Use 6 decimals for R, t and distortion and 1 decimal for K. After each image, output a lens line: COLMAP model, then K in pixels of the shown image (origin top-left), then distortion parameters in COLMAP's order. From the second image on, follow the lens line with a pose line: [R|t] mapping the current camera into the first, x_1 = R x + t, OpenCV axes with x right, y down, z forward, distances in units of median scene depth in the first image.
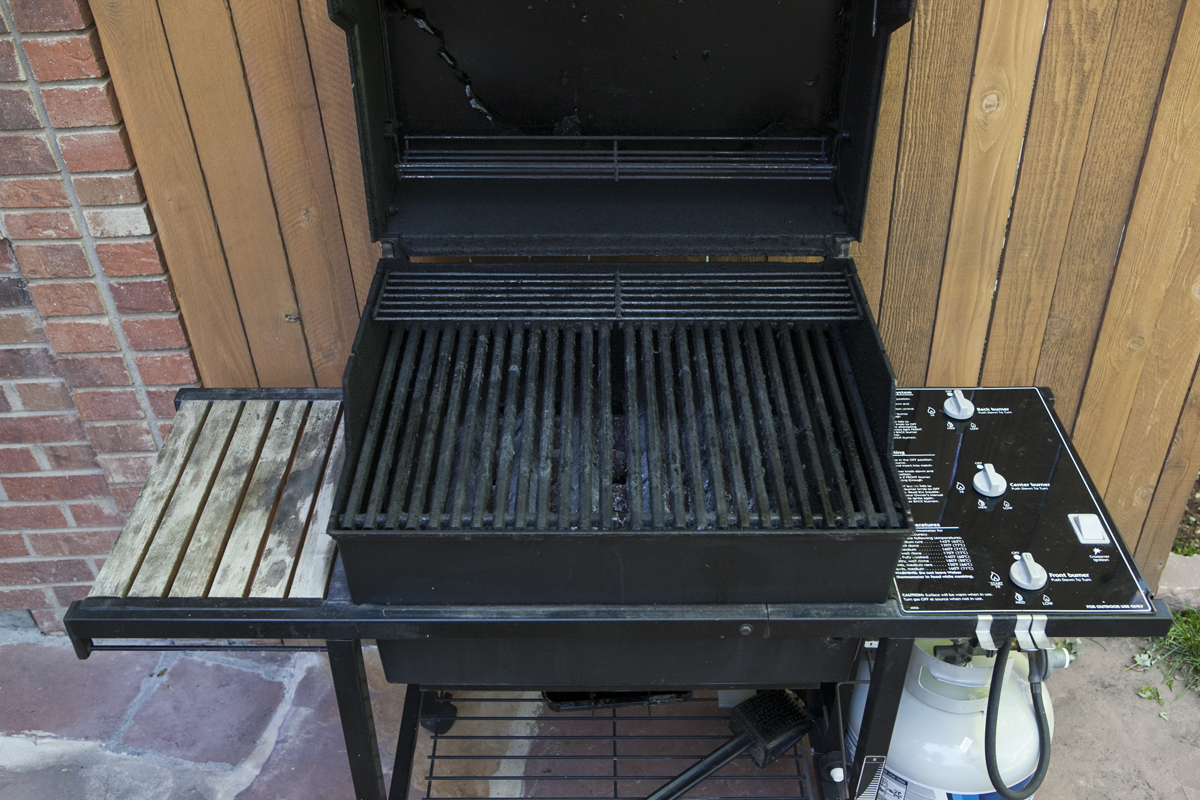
lens RADIAL K [[1162.9, 0, 600.8], [0, 1162.9, 398.9], [0, 0, 1]] dist [-0.018693, 0.000000]
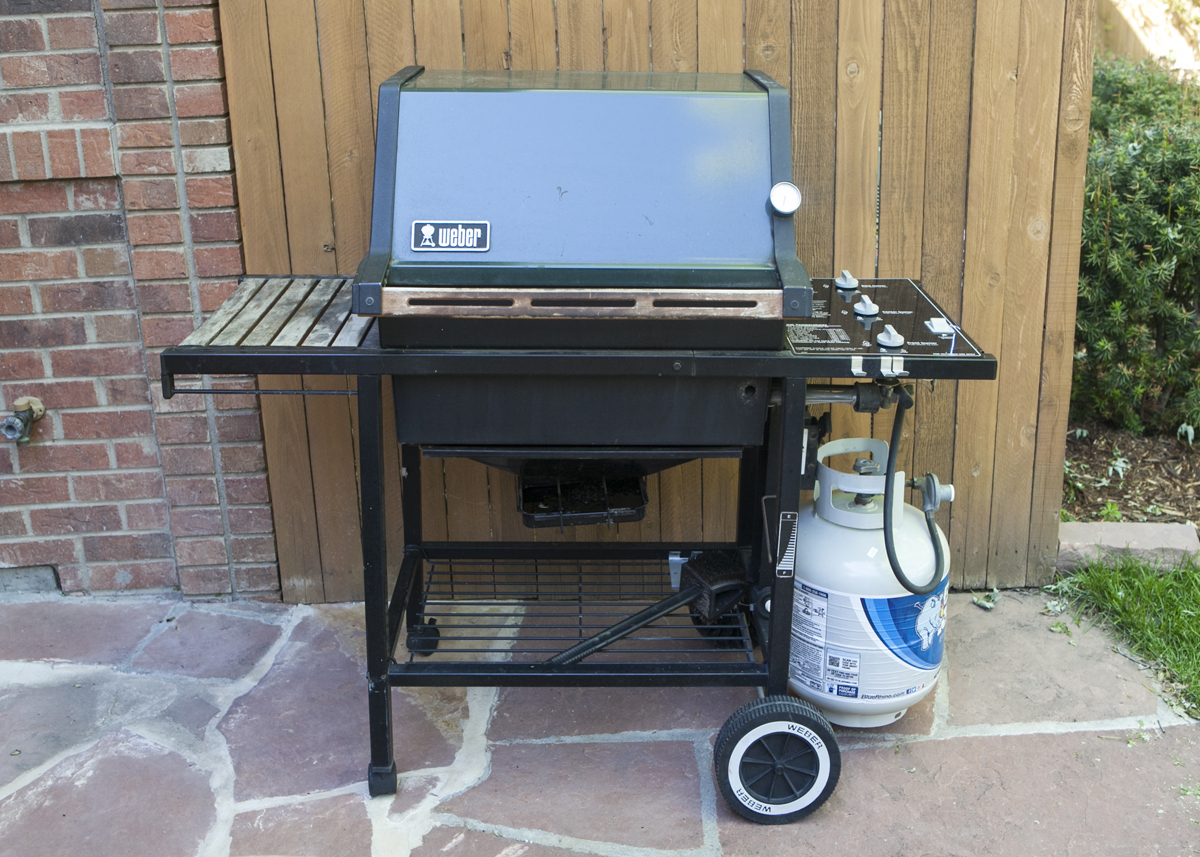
lens RADIAL K [[1337.6, 0, 608.1], [0, 1337.6, 436.8], [0, 0, 1]] dist [-0.054333, 0.000000]
pose [[0.999770, 0.008142, 0.019822, 0.014149], [-0.001406, 0.947930, -0.318477, 0.676267], [-0.021383, 0.318376, 0.947723, -0.370212]]
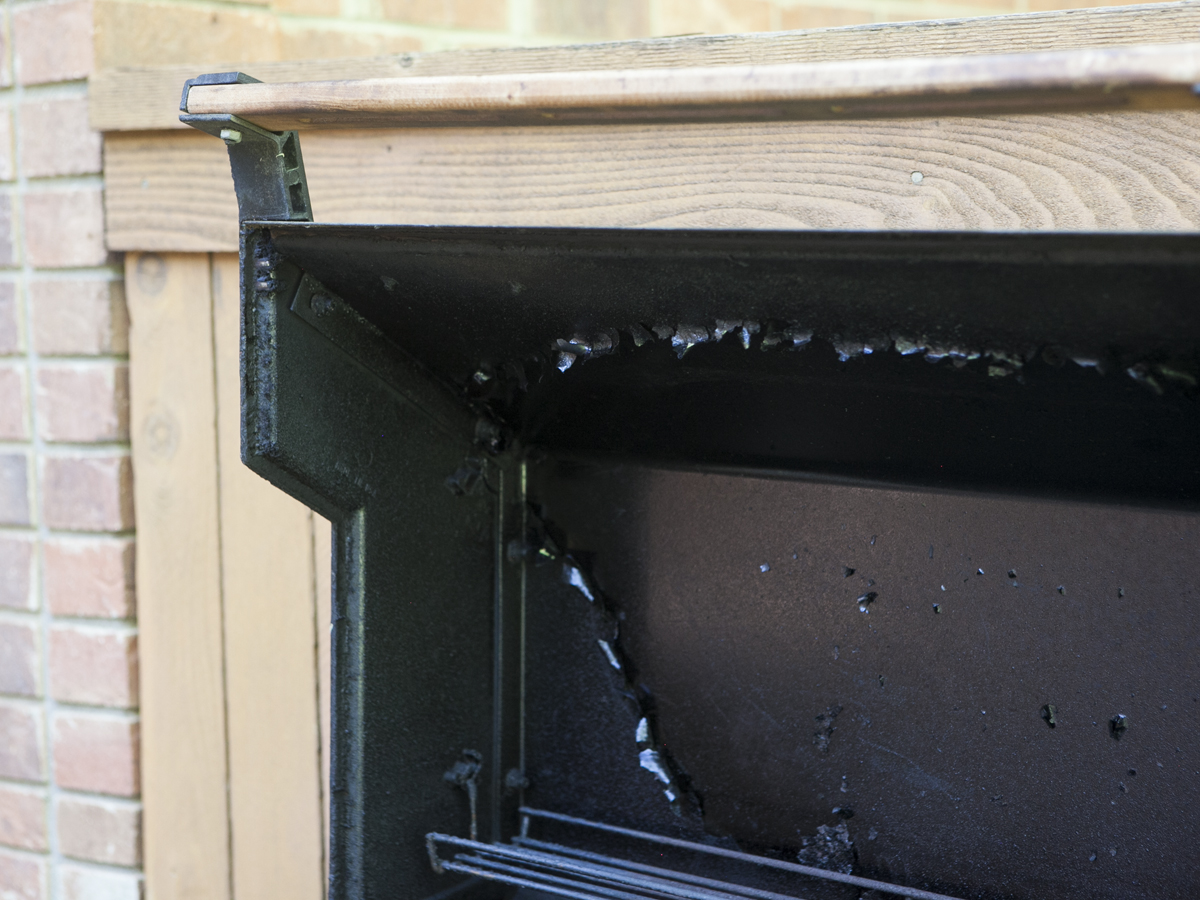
lens RADIAL K [[2436.7, 0, 569.2], [0, 2436.7, 501.9], [0, 0, 1]] dist [0.191389, 0.000000]
pose [[0.780500, 0.077696, -0.620309, 0.462885], [-0.386489, 0.839874, -0.381100, 0.043426], [0.491372, 0.537191, 0.685550, 0.259200]]
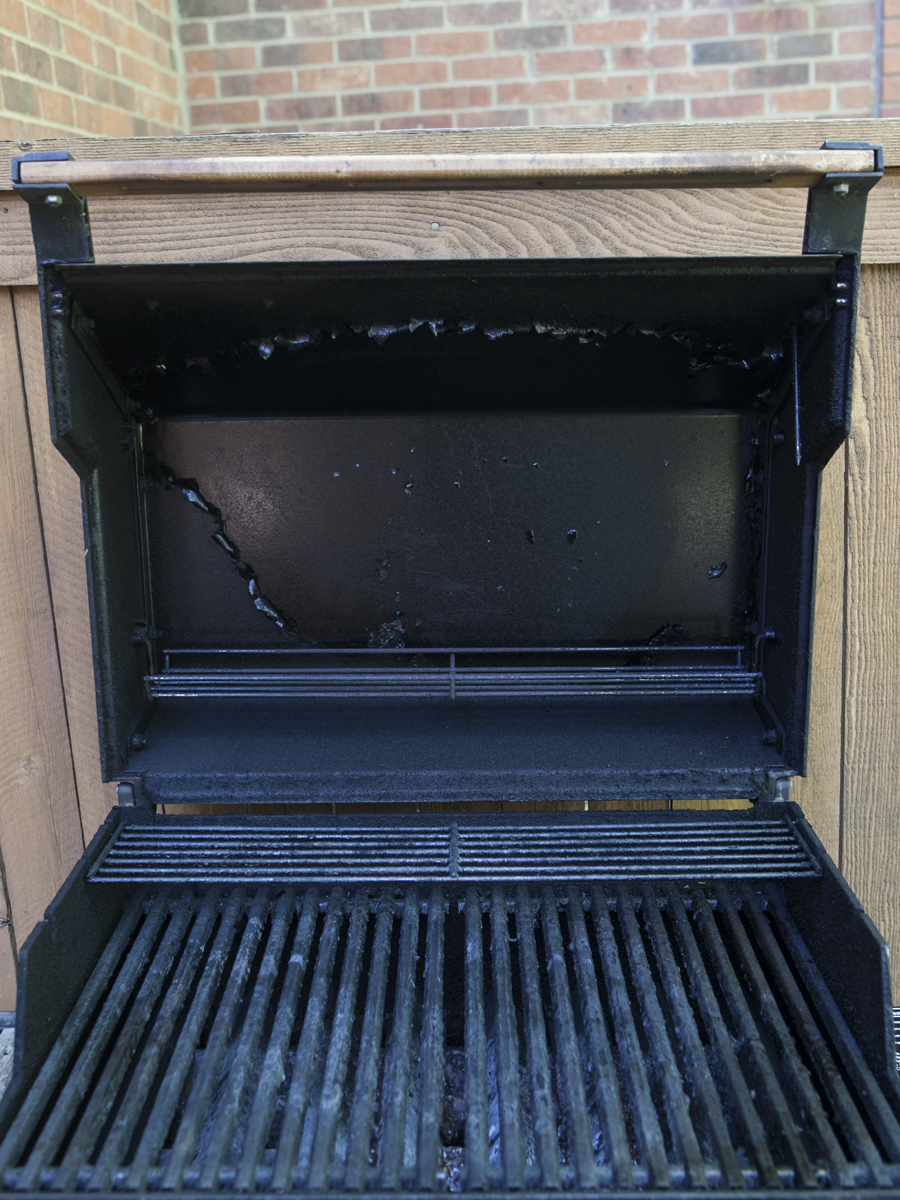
lens RADIAL K [[1357.8, 0, 436.9], [0, 1357.8, 624.7], [0, 0, 1]] dist [-0.025808, 0.000000]
pose [[0.999711, -0.009135, -0.022258, 0.022465], [0.000132, 0.927179, -0.374620, 0.080940], [0.024059, 0.374508, 0.926911, 0.206868]]
